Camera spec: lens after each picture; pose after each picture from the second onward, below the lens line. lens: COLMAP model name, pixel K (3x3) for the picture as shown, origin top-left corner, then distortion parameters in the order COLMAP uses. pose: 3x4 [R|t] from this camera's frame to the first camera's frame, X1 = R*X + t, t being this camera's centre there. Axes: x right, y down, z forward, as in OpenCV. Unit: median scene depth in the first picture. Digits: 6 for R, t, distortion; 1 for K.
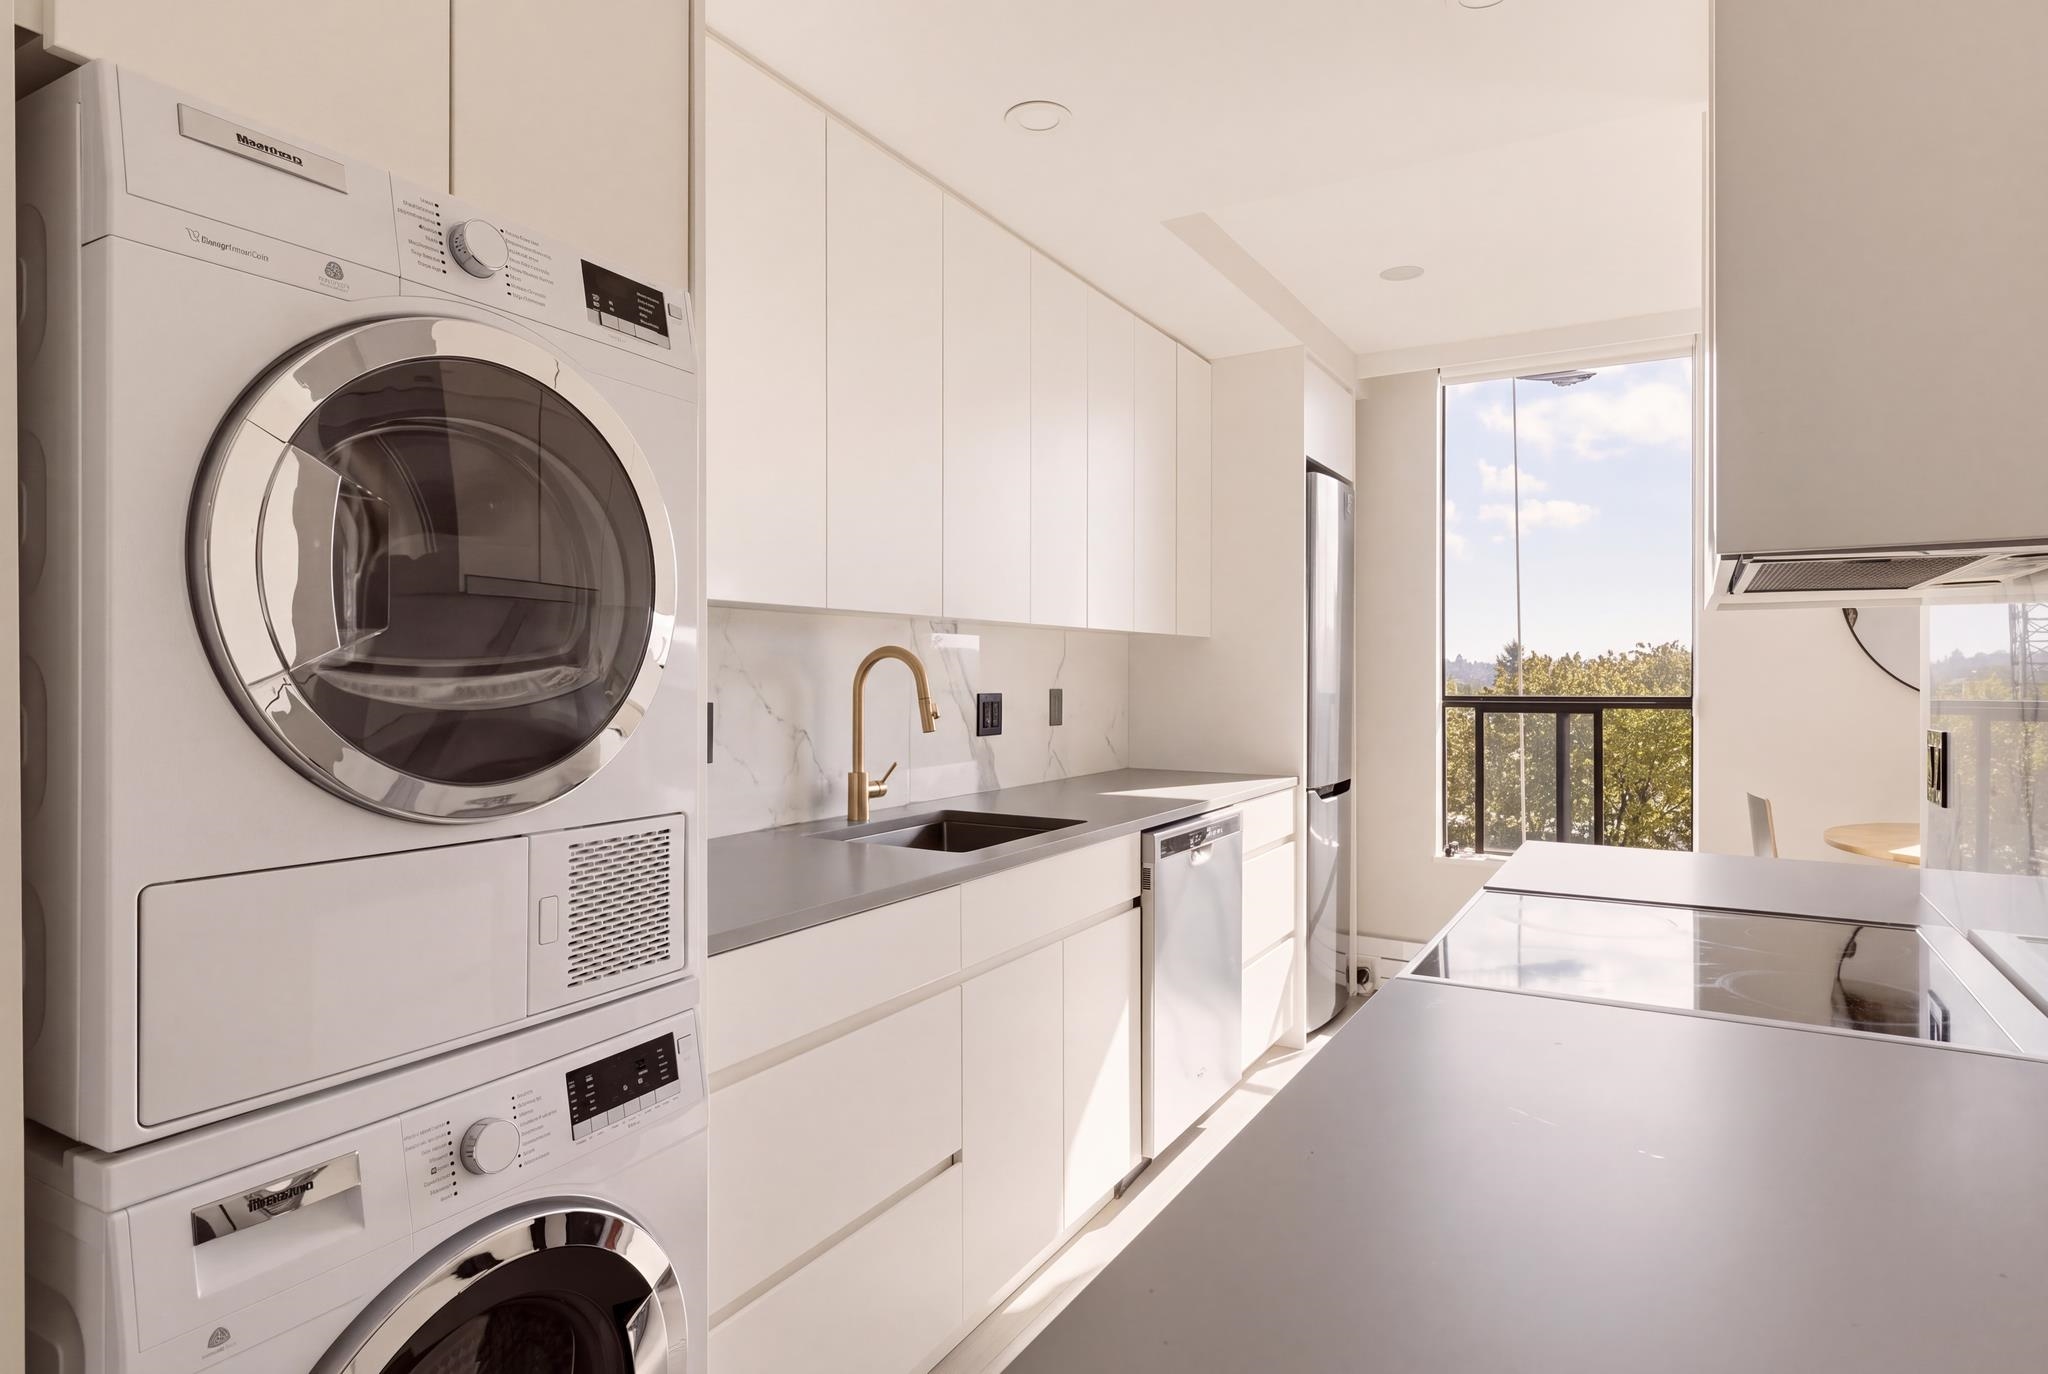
lens RADIAL K [[1084.0, 0, 1019.0], [0, 1084.0, 675.0], [0, 0, 1]] dist [-0.004397, -0.000091]
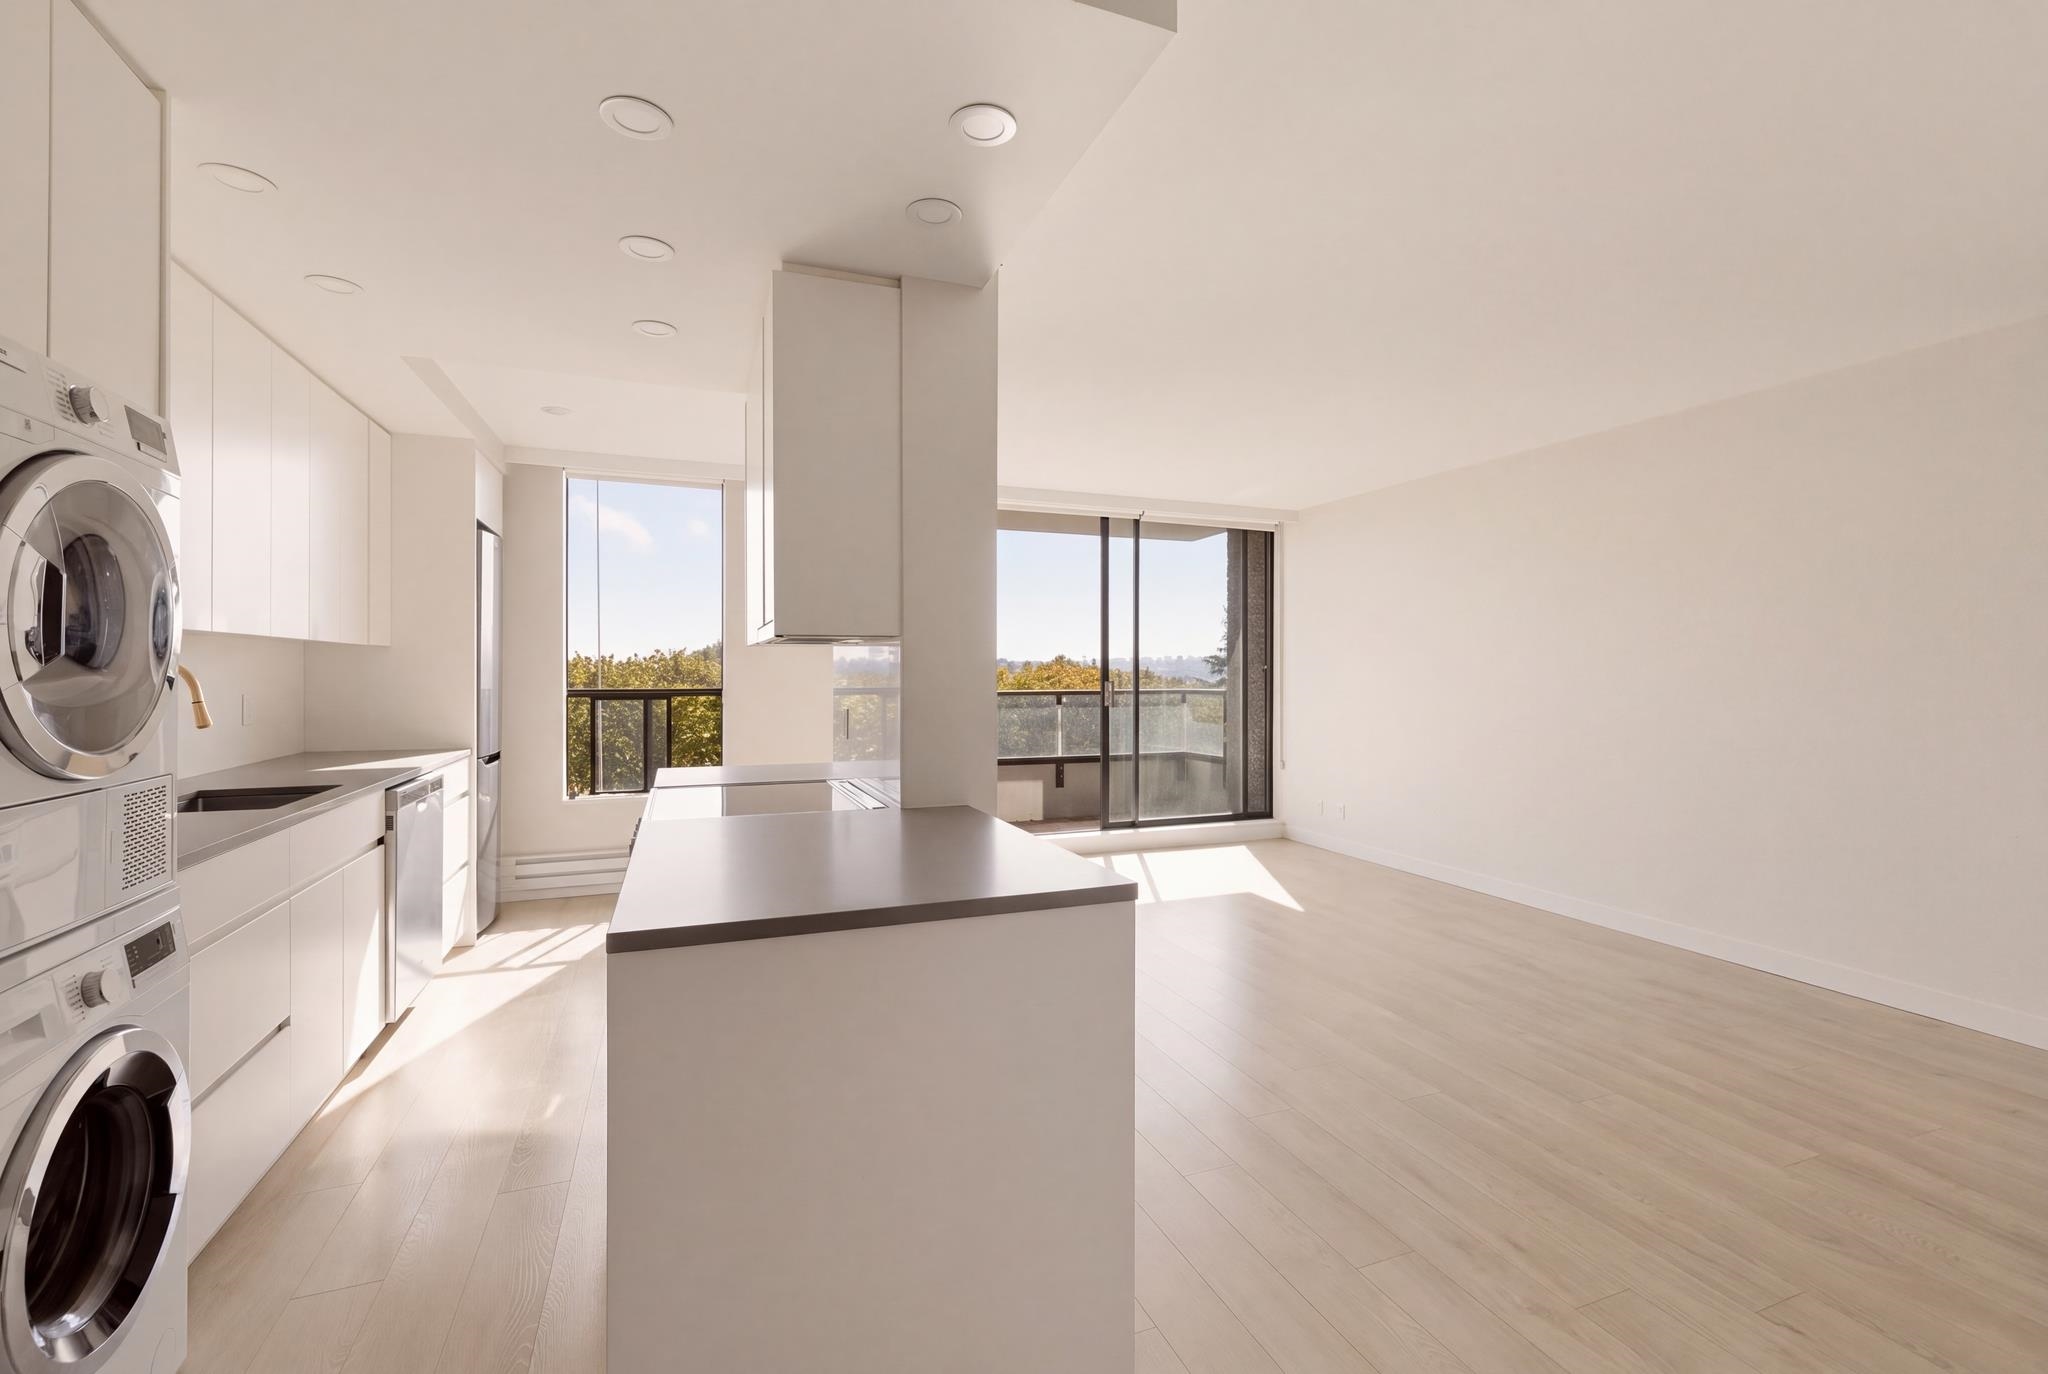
lens RADIAL K [[954.4, 0, 1019.2], [0, 954.4, 650.3], [0, 0, 1]] dist [0.041135, 0.000170]
pose [[0.623664, 0.016294, 0.781523, -0.318422], [0.001348, 0.999759, -0.021920, -0.005815], [-0.781692, 0.014724, 0.623491, -0.372566]]
